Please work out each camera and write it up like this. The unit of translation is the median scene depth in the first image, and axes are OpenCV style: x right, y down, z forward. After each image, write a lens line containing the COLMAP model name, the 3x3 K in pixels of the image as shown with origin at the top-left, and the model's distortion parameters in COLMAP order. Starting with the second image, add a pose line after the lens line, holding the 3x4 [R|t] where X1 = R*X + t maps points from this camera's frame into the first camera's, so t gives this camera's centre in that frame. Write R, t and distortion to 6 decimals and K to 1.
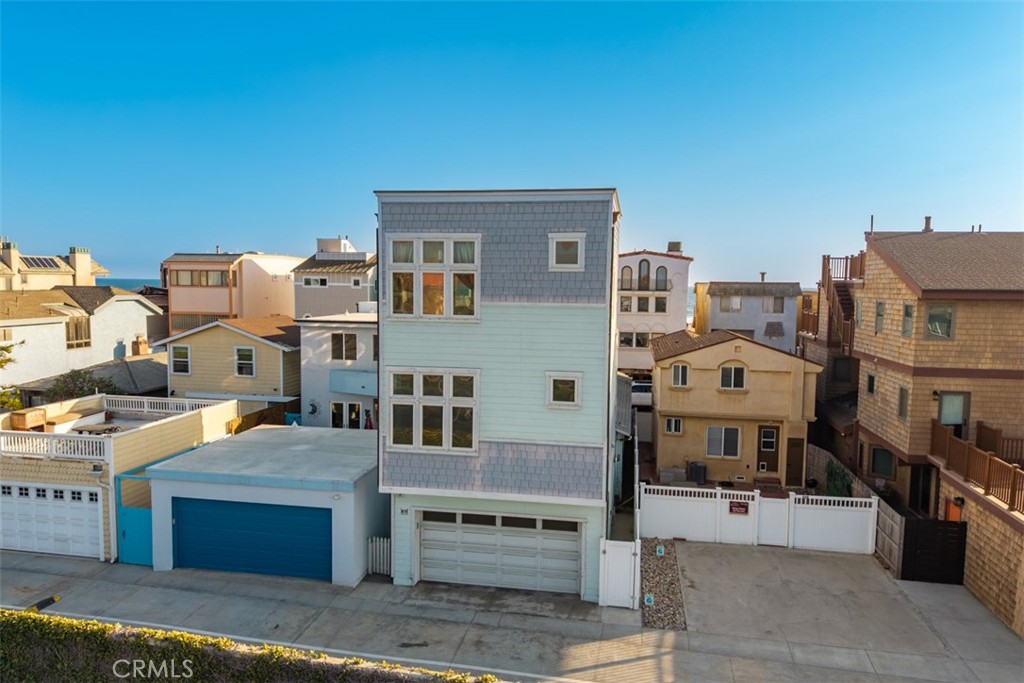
lens RADIAL K [[698.4, 0, 512.0], [0, 698.4, 341.5], [0, 0, 1]] dist [0.016745, -0.006589]
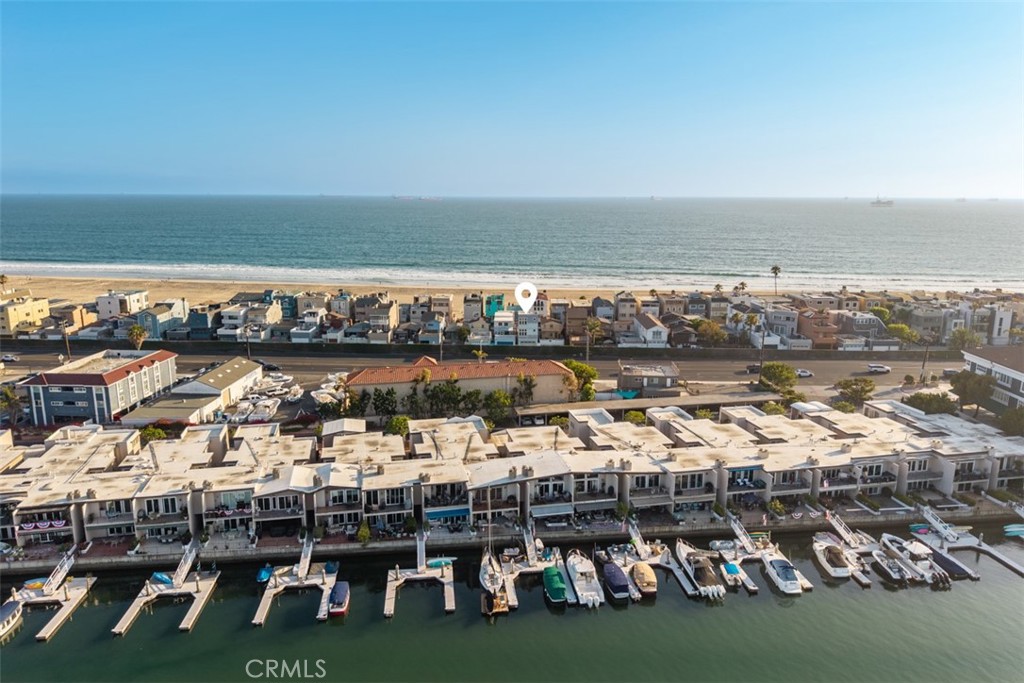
lens RADIAL K [[697.7, 0, 508.4], [0, 697.7, 345.9], [0, 0, 1]] dist [0.034559, -0.040707]
pose [[0.986733, -0.046546, 0.155534, -1.993156], [0.025364, 0.990453, 0.135496, -1.158424], [-0.160356, -0.129754, 0.978494, -9.509129]]
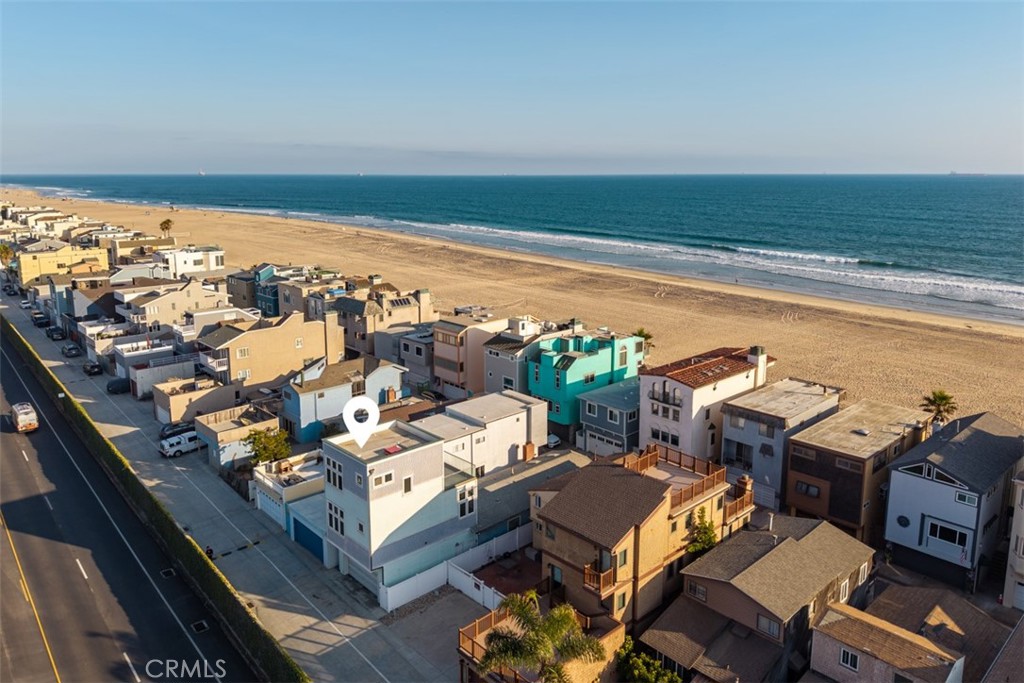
lens RADIAL K [[715.6, 0, 503.0], [0, 715.6, 308.2], [0, 0, 1]] dist [0.040355, -0.062146]
pose [[0.793599, 0.101081, -0.599986, 1.887535], [-0.040404, 0.992682, 0.113798, -1.003043], [0.607098, -0.066068, 0.791875, -0.747036]]
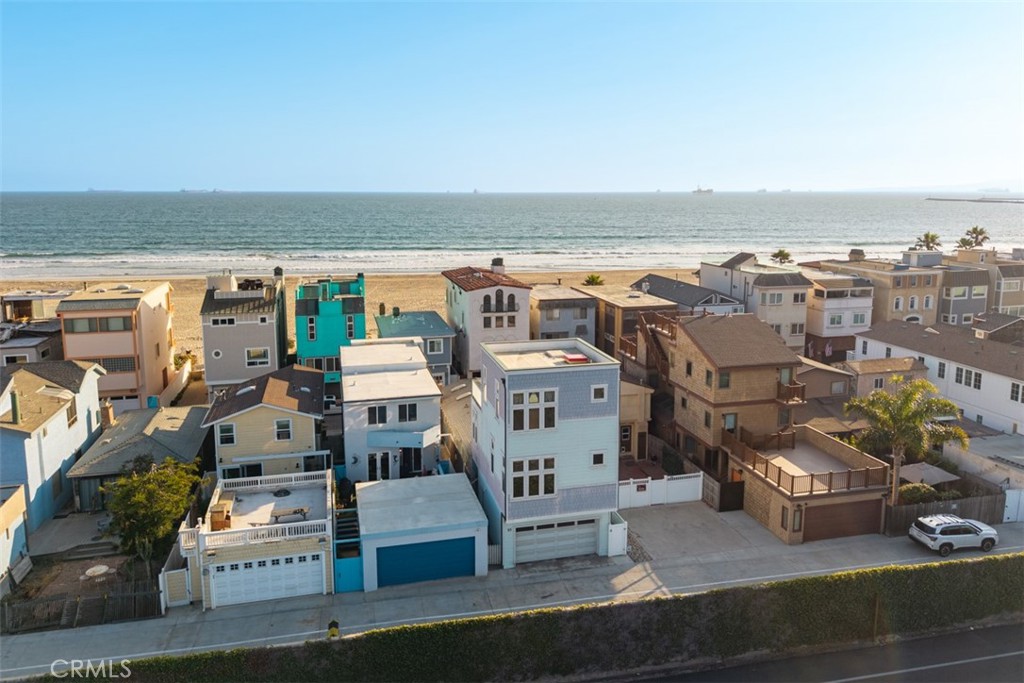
lens RADIAL K [[730.1, 0, 511.8], [0, 730.1, 290.8], [0, 0, 1]] dist [0.017367, -0.003838]
pose [[0.912822, -0.070907, 0.402155, -0.875900], [0.047548, 0.996566, 0.067785, -0.516196], [-0.405580, -0.042754, 0.913059, -0.745062]]
